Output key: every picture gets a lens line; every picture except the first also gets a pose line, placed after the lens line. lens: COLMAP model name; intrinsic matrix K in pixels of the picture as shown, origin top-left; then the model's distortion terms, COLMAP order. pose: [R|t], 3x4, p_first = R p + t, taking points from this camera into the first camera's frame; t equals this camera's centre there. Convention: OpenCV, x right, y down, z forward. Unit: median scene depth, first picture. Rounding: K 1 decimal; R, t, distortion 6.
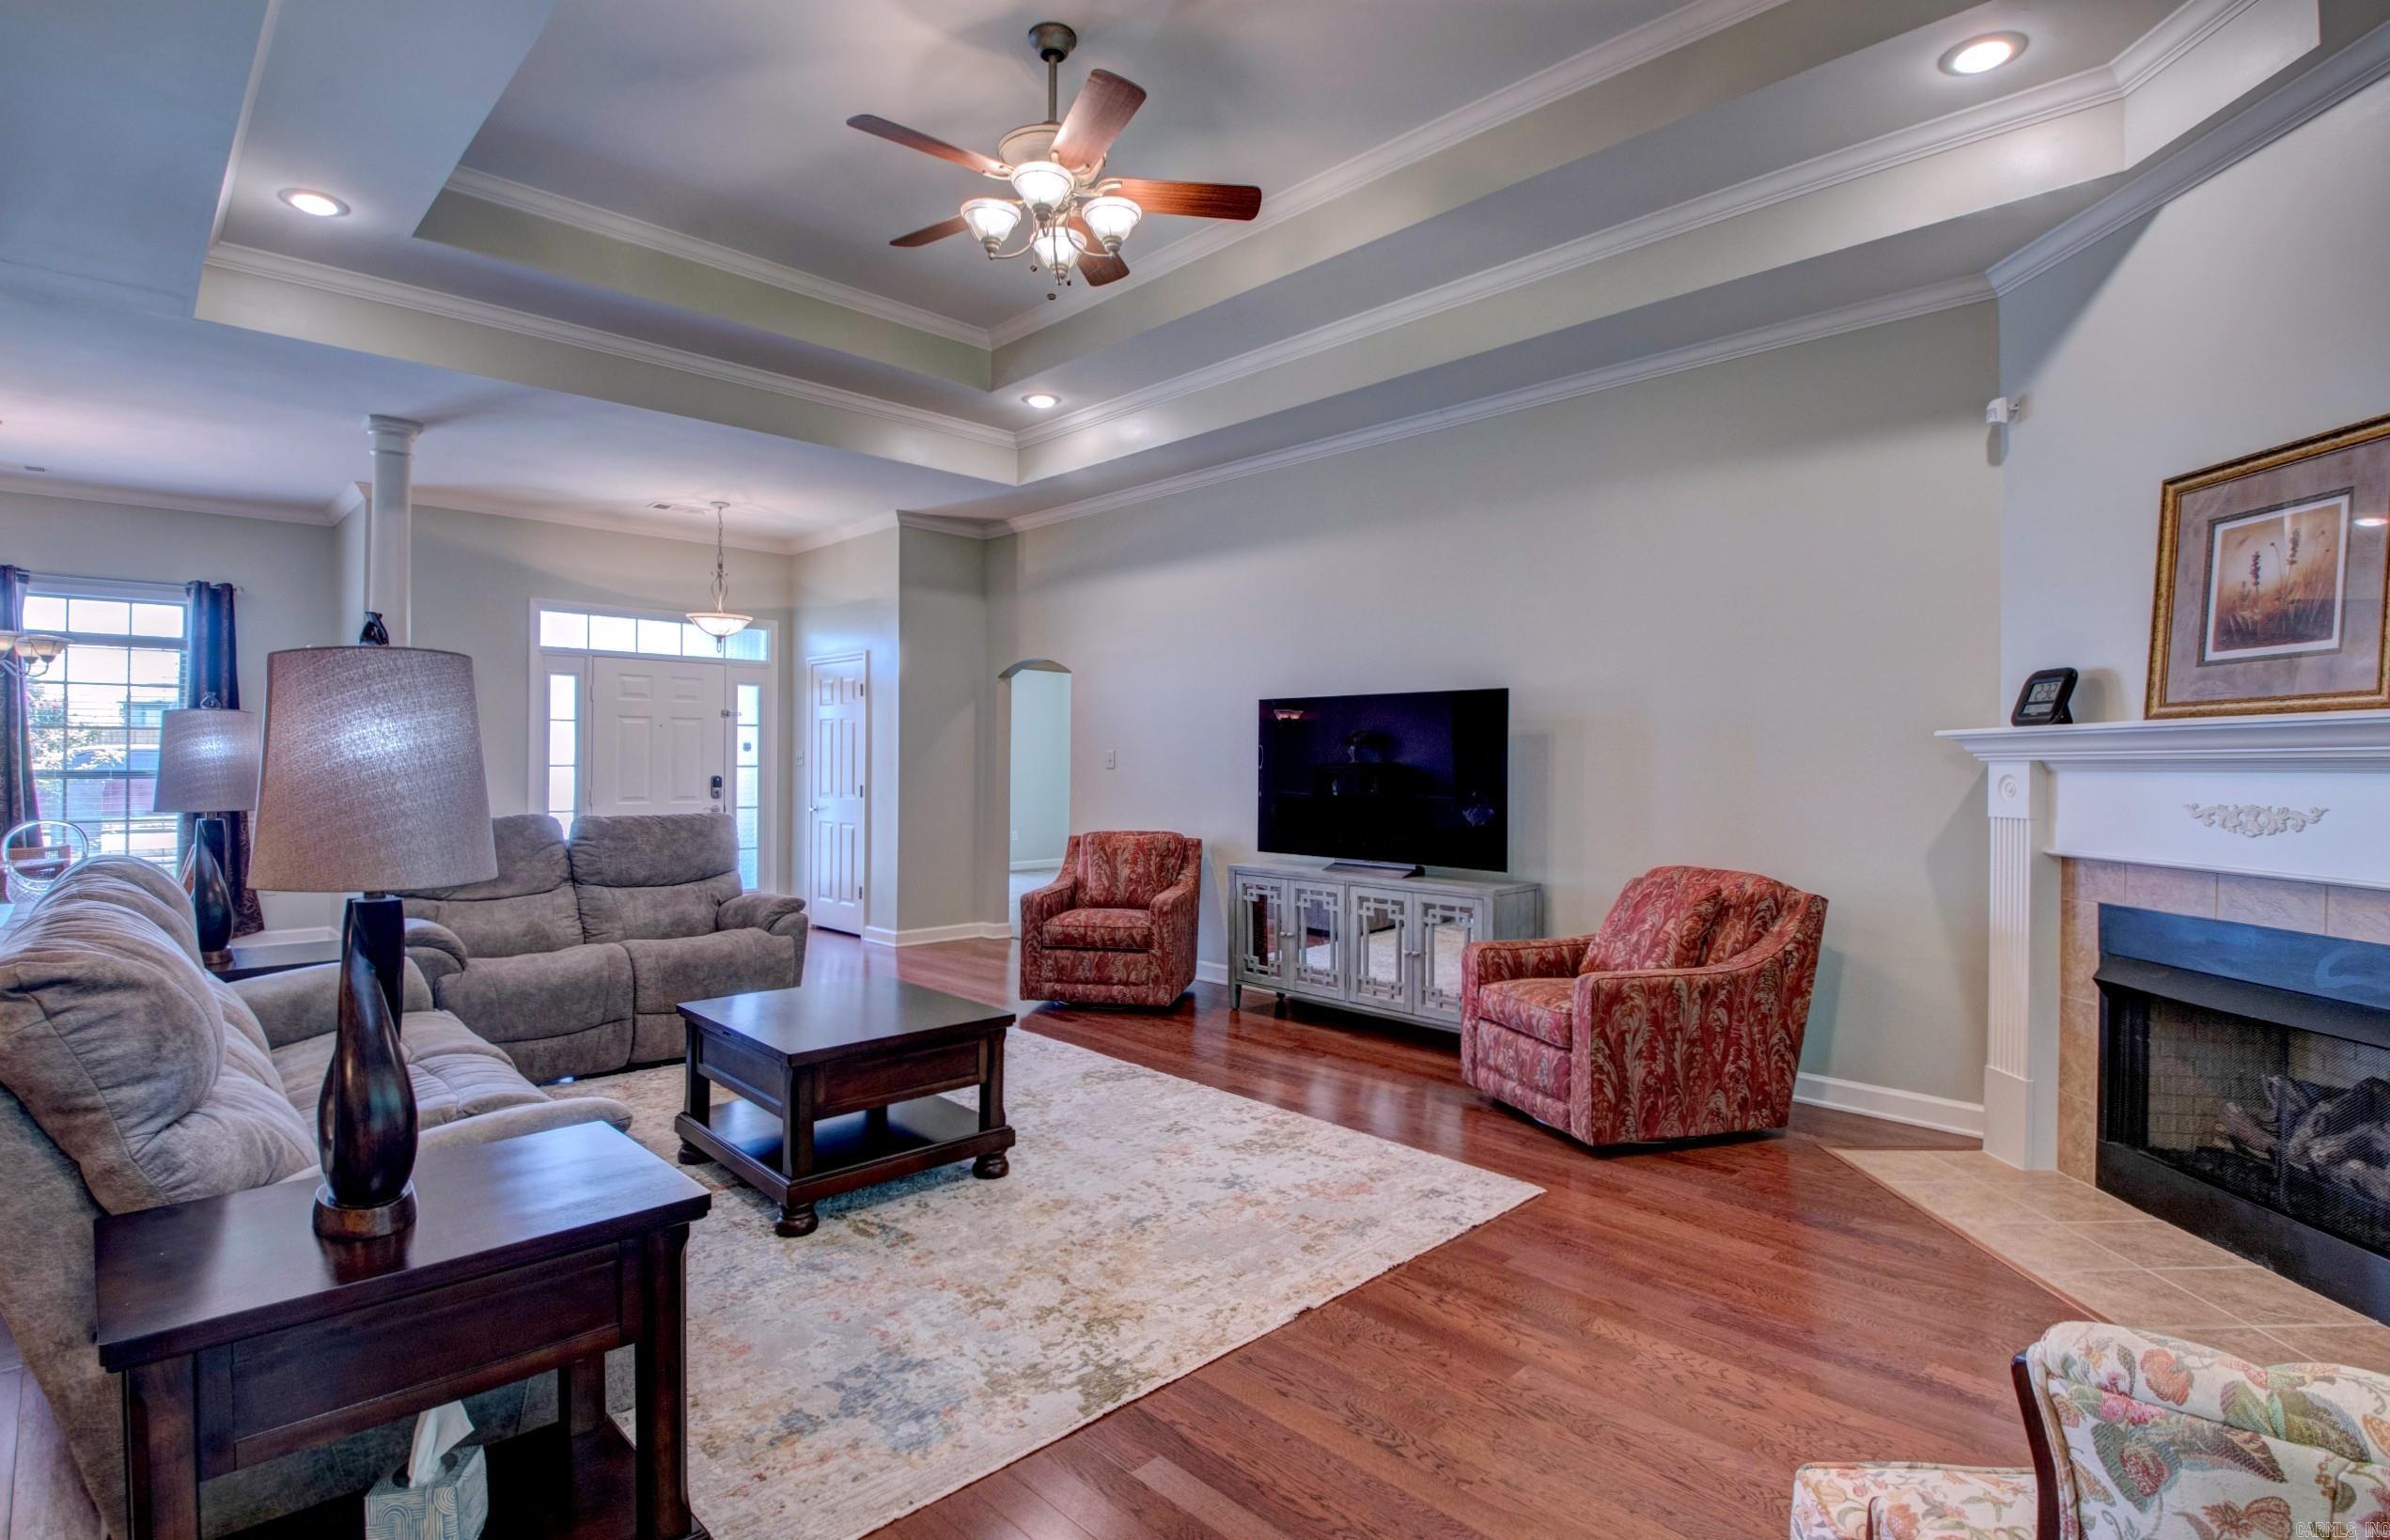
lens RADIAL K [[1148.3, 0, 1200.1], [0, 1148.3, 761.9], [0, 0, 1]] dist [0.035397, -0.032735]
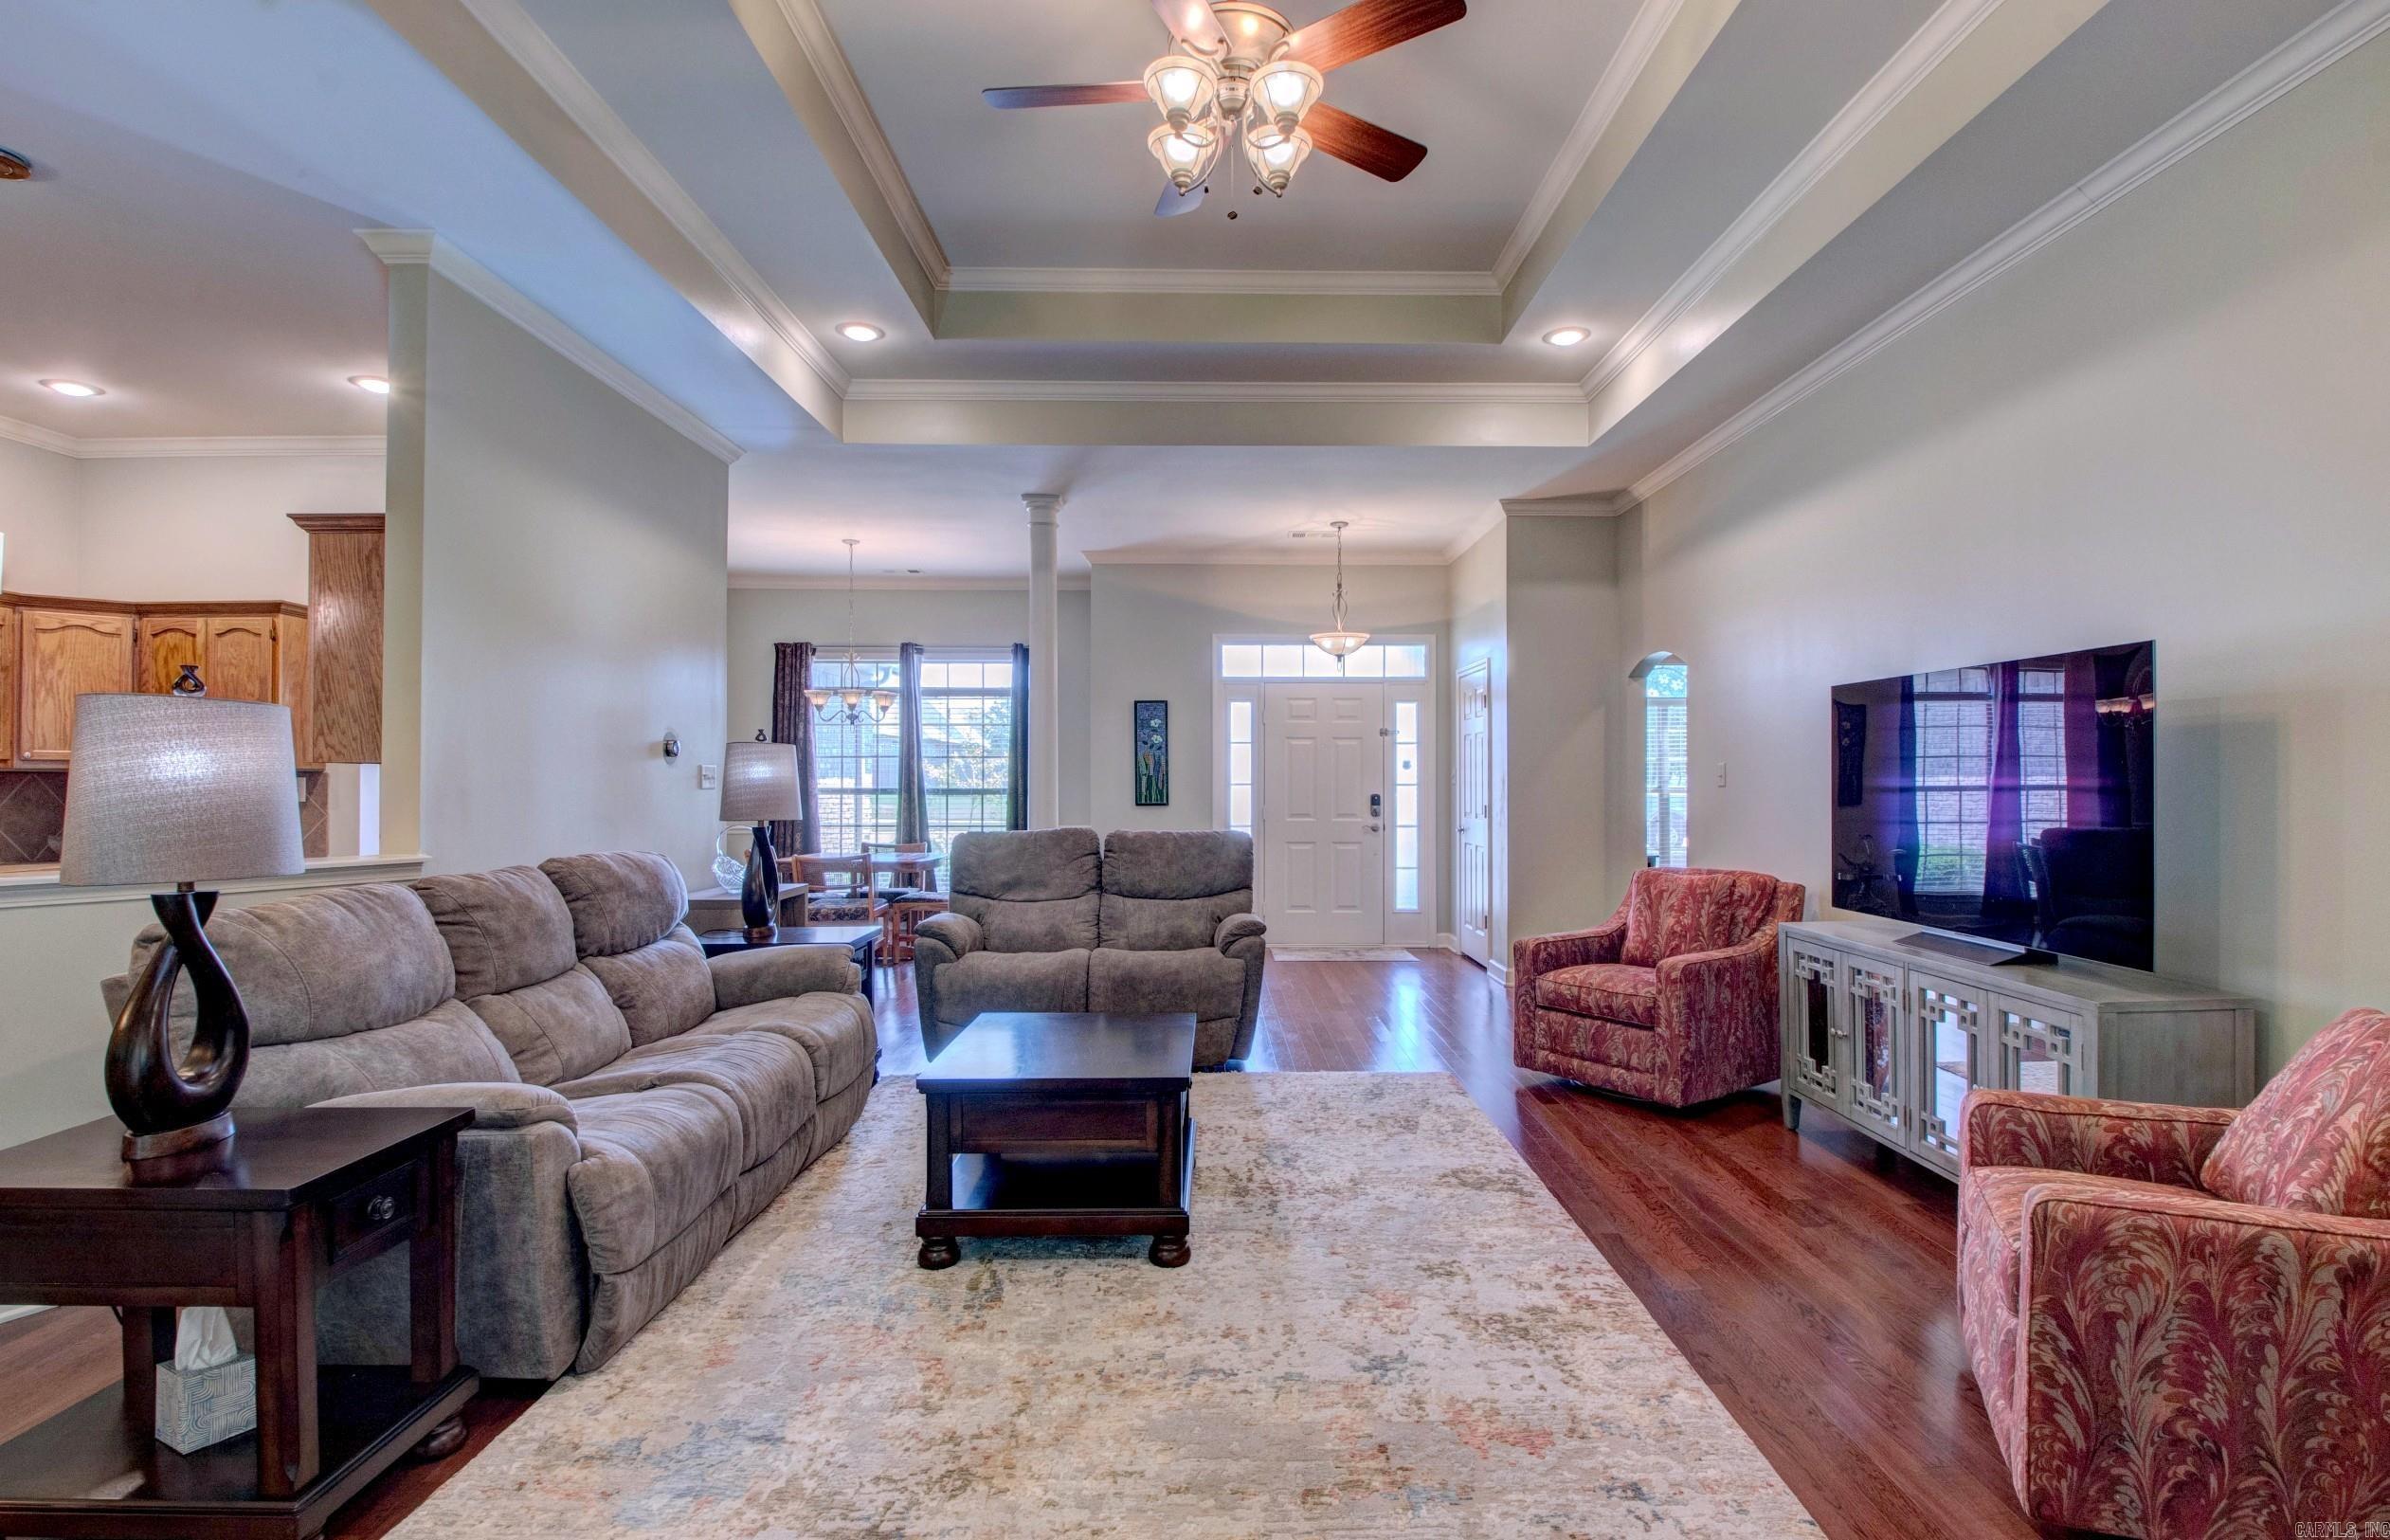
lens RADIAL K [[1185.9, 0, 1221.0], [0, 1185.9, 772.9], [0, 0, 1]] dist [0.032912, -0.037207]
pose [[0.733838, -0.008526, -0.679271, 0.415466], [0.004507, 0.999960, -0.007682, 0.002134], [0.679309, 0.002576, 0.733848, 0.346028]]
